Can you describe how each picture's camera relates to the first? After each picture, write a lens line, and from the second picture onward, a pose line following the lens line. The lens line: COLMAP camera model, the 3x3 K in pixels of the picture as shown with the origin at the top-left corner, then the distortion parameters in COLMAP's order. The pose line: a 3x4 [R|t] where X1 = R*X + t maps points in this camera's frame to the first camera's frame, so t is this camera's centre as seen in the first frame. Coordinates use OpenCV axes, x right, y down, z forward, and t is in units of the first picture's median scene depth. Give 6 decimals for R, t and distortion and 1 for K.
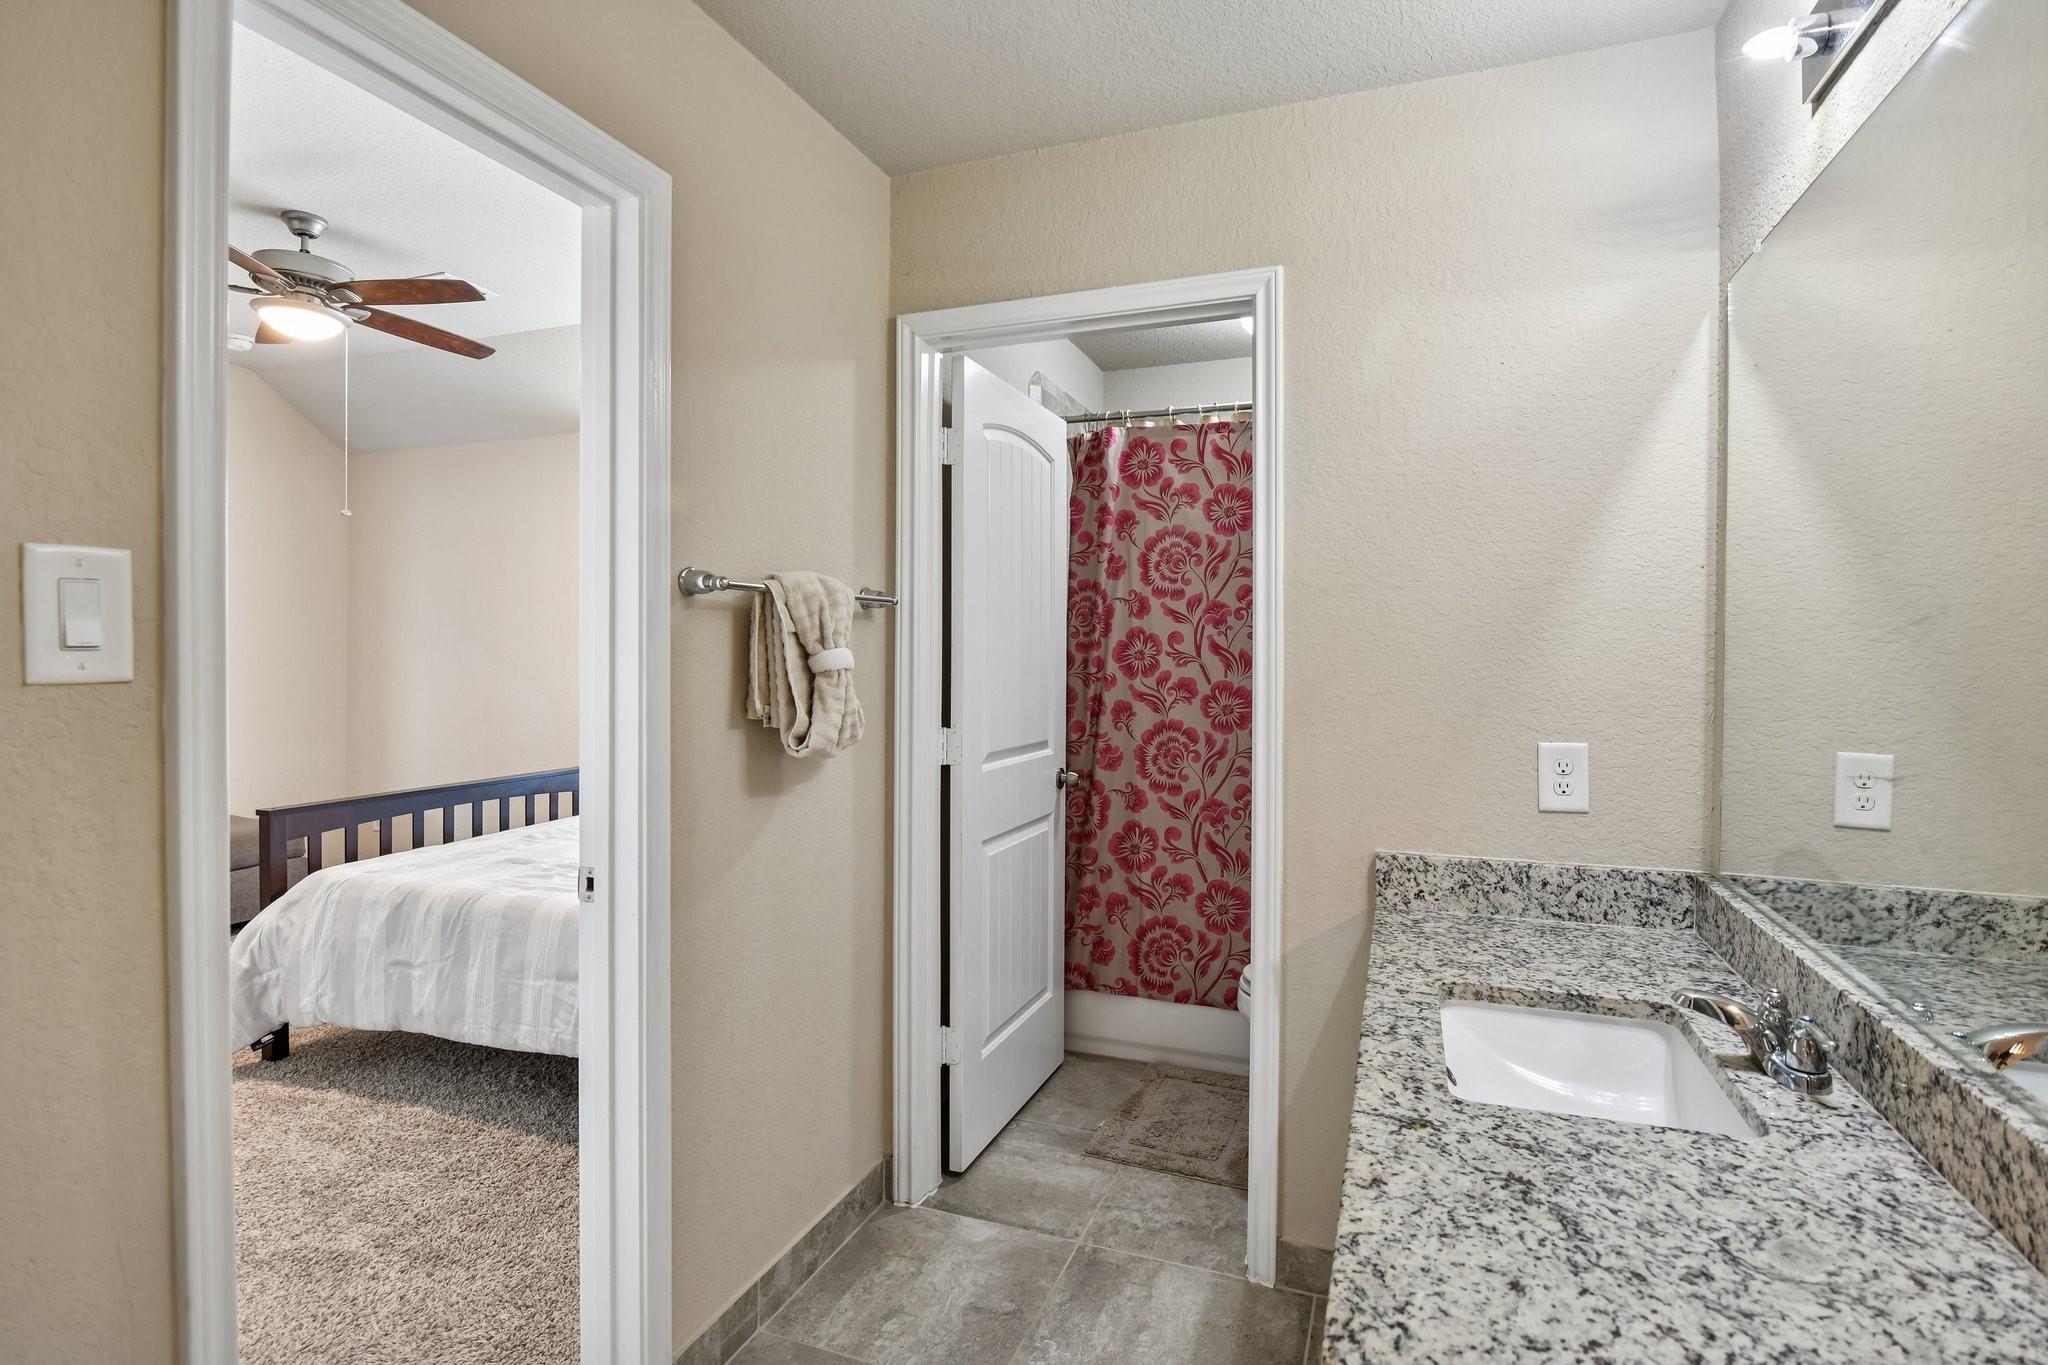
lens RADIAL K [[1016.2, 0, 1030.4], [0, 1016.2, 669.3], [0, 0, 1]] dist [-0.021585, -0.001544]
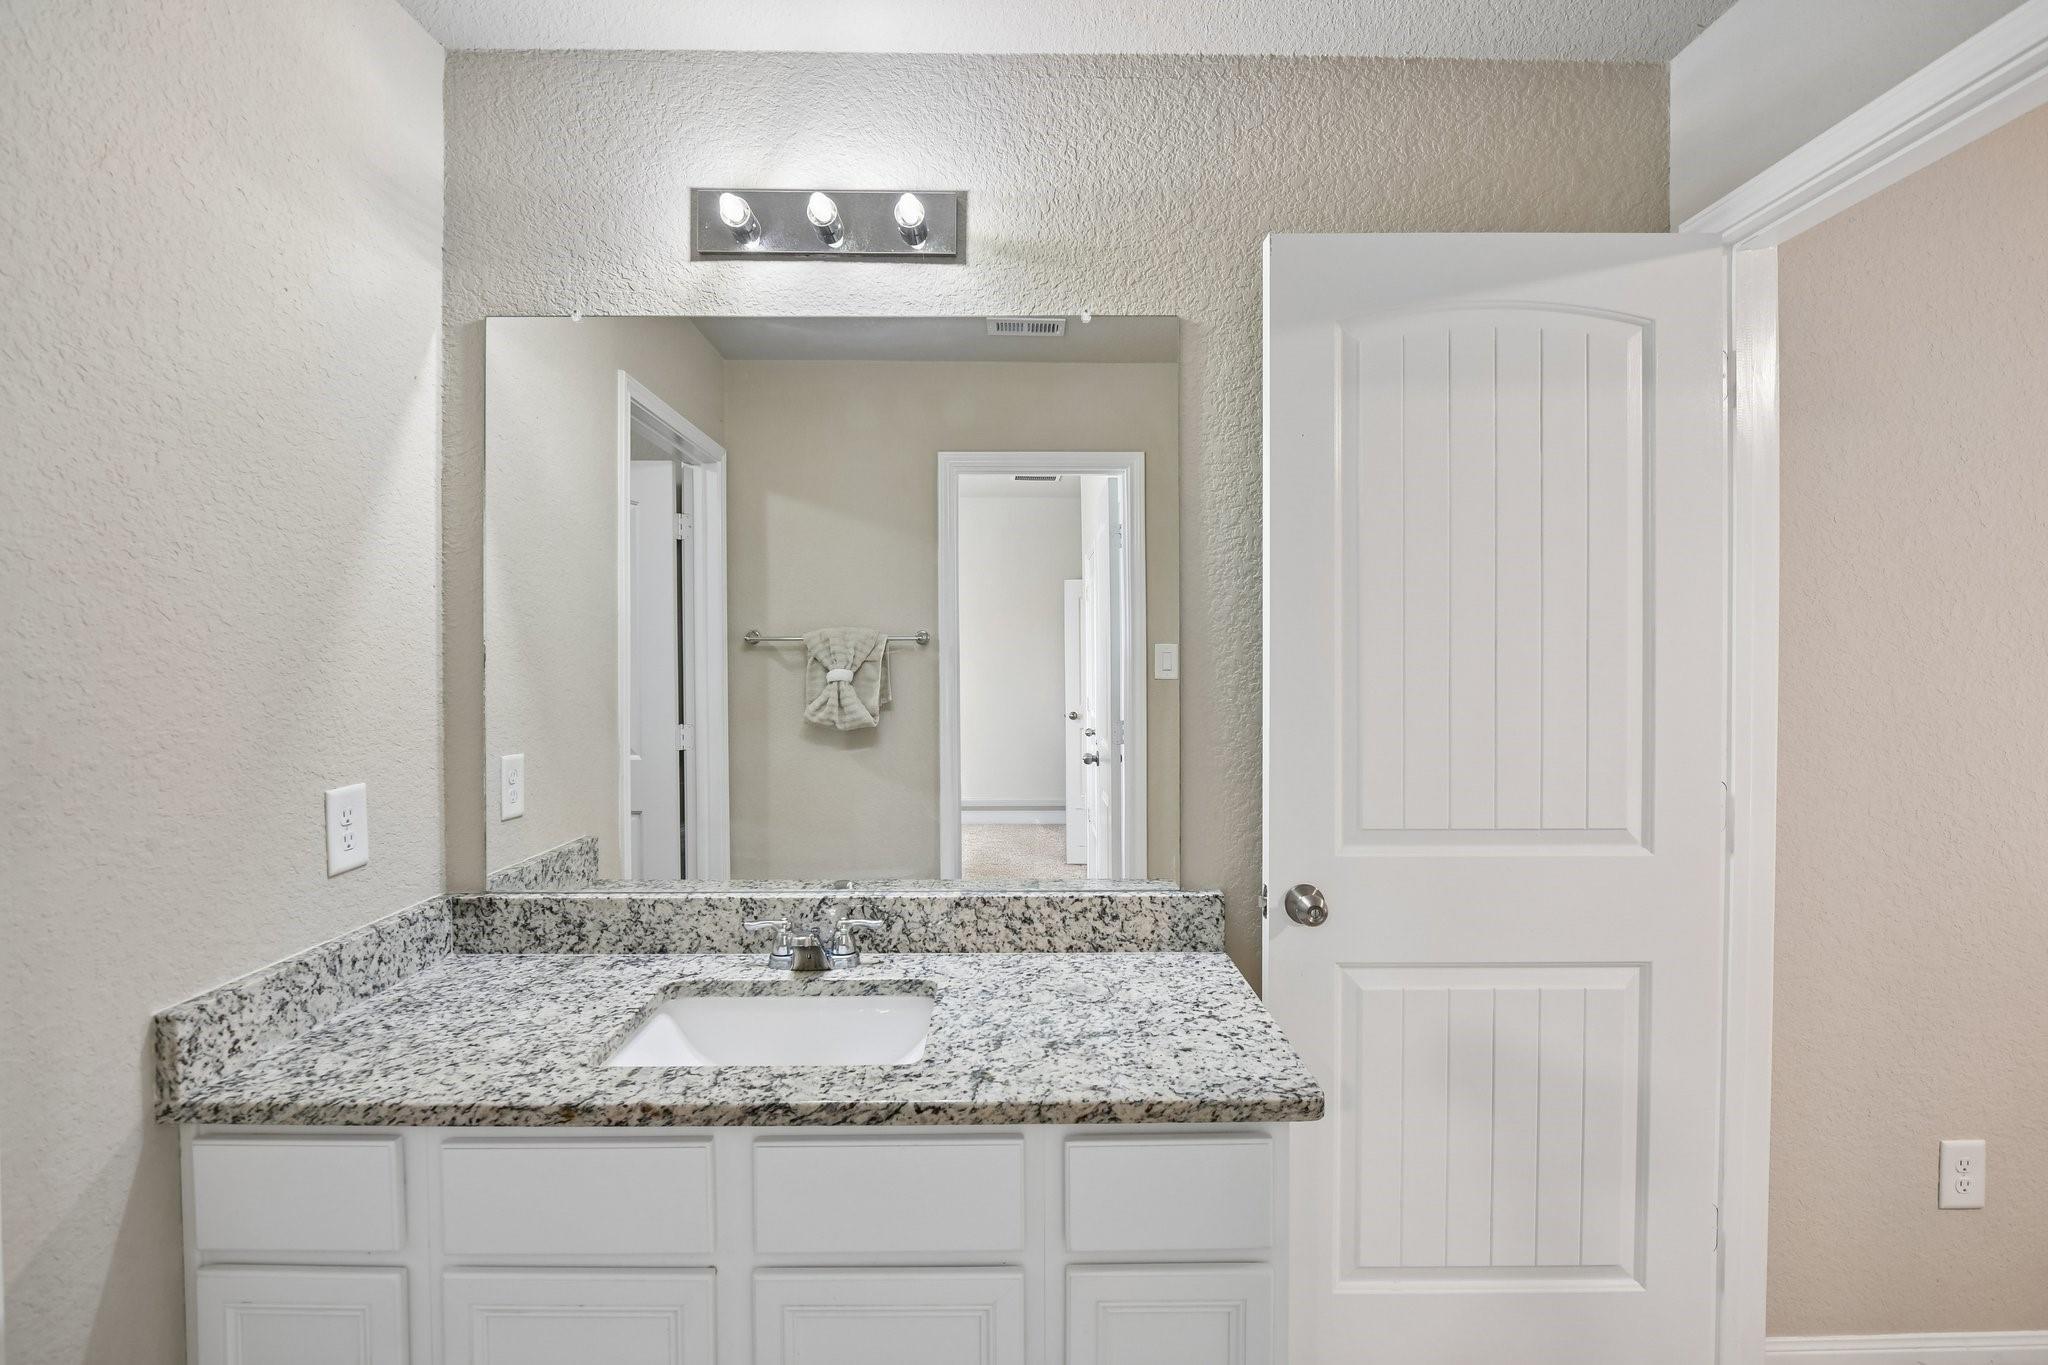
lens RADIAL K [[924.8, 0, 1015.6], [0, 924.8, 664.4], [0, 0, 1]] dist [-0.014126, -0.000855]
pose [[-0.355085, -0.011438, 0.934764, -0.378650], [0.017877, 0.999659, 0.019023, -0.032185], [-0.934663, 0.023465, -0.354759, 0.788733]]
